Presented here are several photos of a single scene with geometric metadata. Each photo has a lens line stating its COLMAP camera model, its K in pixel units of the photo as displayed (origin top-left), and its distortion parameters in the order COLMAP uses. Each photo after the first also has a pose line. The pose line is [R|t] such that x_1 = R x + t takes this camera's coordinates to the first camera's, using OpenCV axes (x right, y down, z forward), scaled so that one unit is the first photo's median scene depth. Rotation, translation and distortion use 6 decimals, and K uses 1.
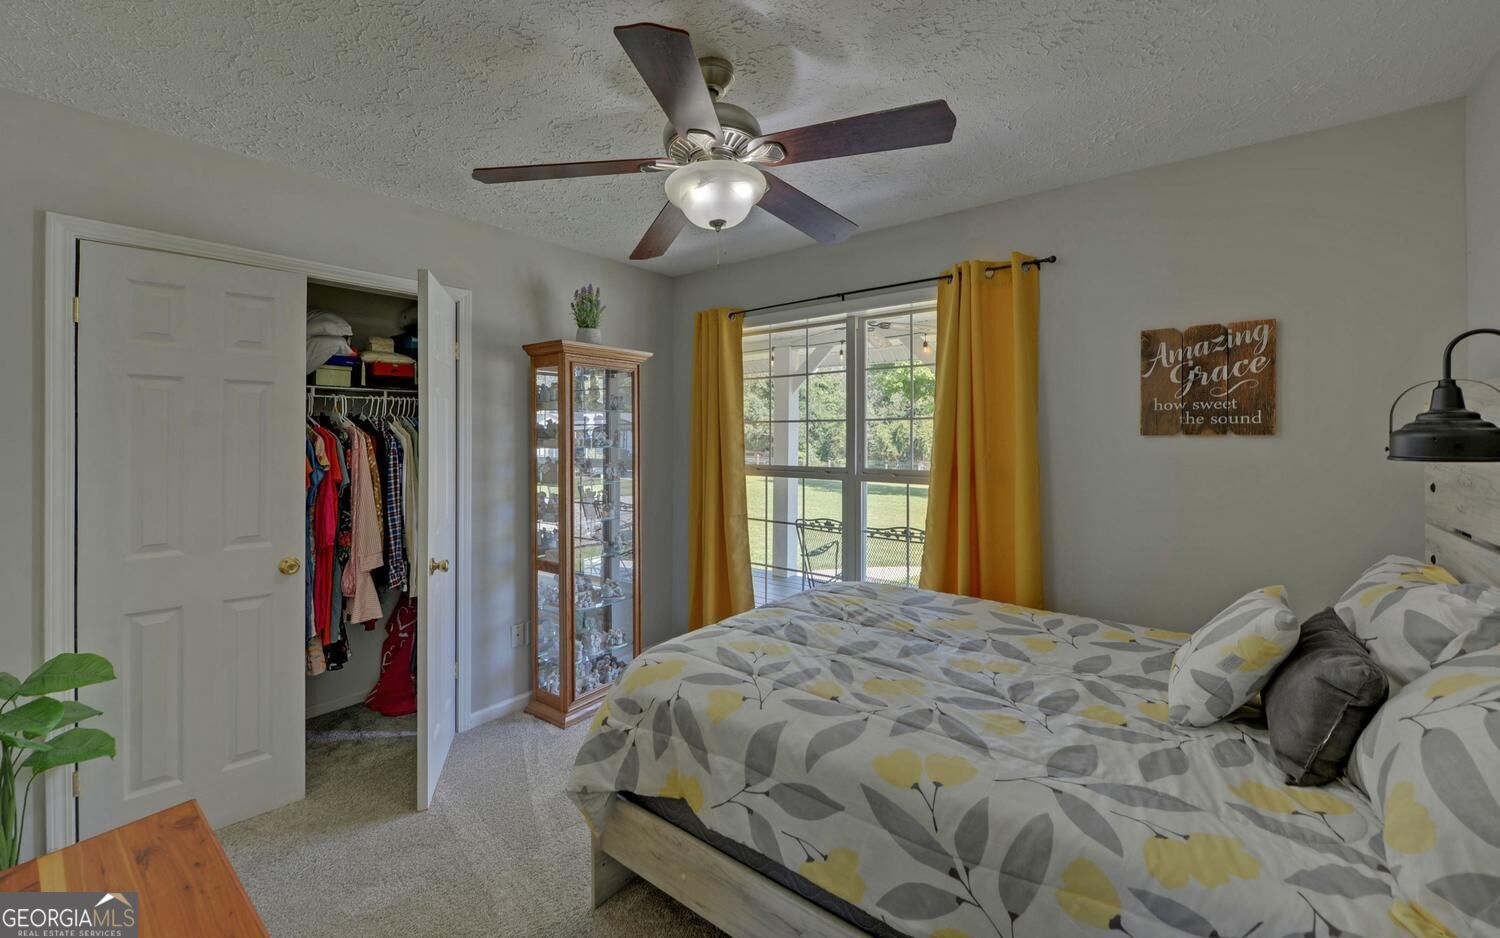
lens RADIAL K [[606.7, 0, 753.1], [0, 606.7, 438.0], [0, 0, 1]] dist [-0.014551, -0.000387]
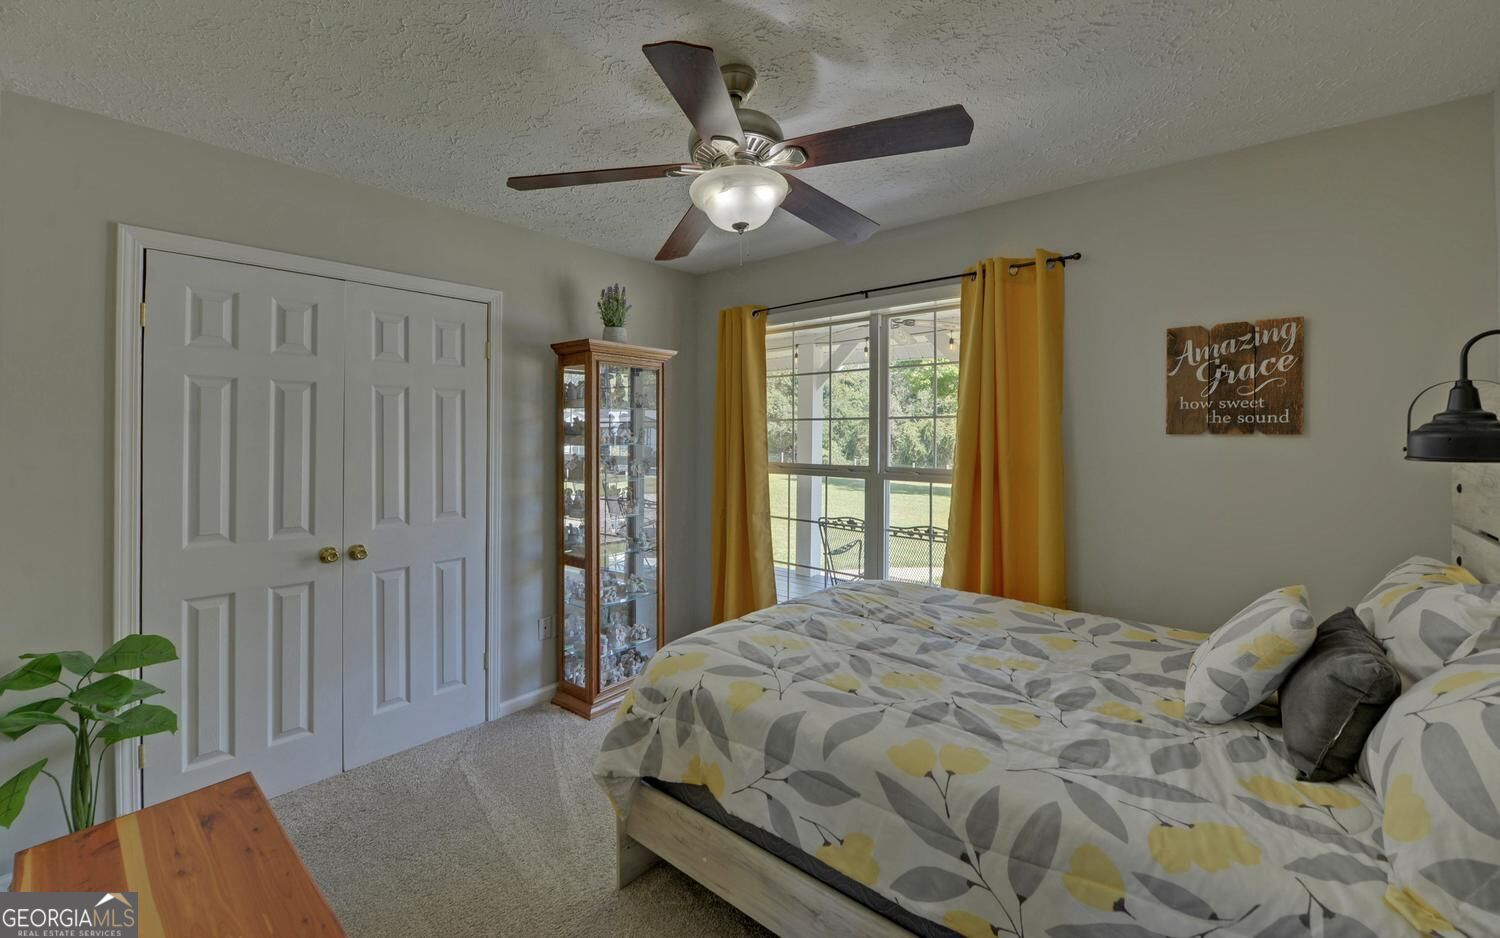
lens RADIAL K [[613.1, 0, 744.5], [0, 613.1, 434.9], [0, 0, 1]] dist [-0.028068, 0.000383]
pose [[0.998557, 0.003021, -0.053623, 0.005265], [-0.003080, 0.999995, -0.001012, -0.000533], [0.053620, 0.001176, 0.998561, -0.031810]]
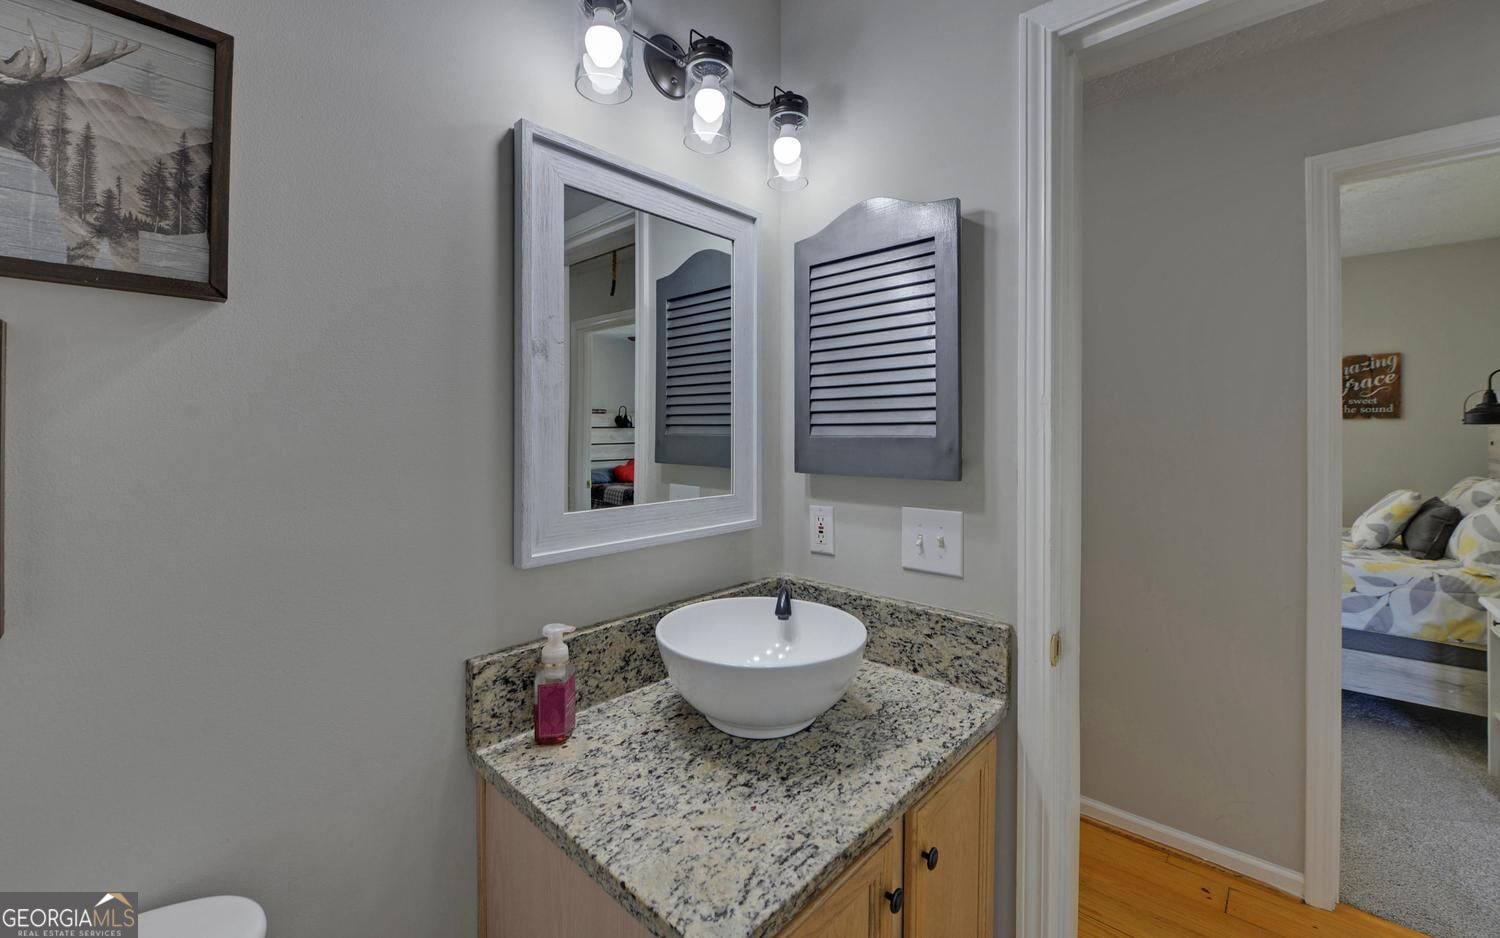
lens RADIAL K [[610.9, 0, 749.9], [0, 610.9, 430.5], [0, 0, 1]] dist [-0.009693, 0.000028]
pose [[0.996627, 0.003381, -0.081993, -0.886530], [-0.004278, 0.999933, -0.010765, 0.057257], [0.081951, 0.011080, 0.996575, -0.919368]]
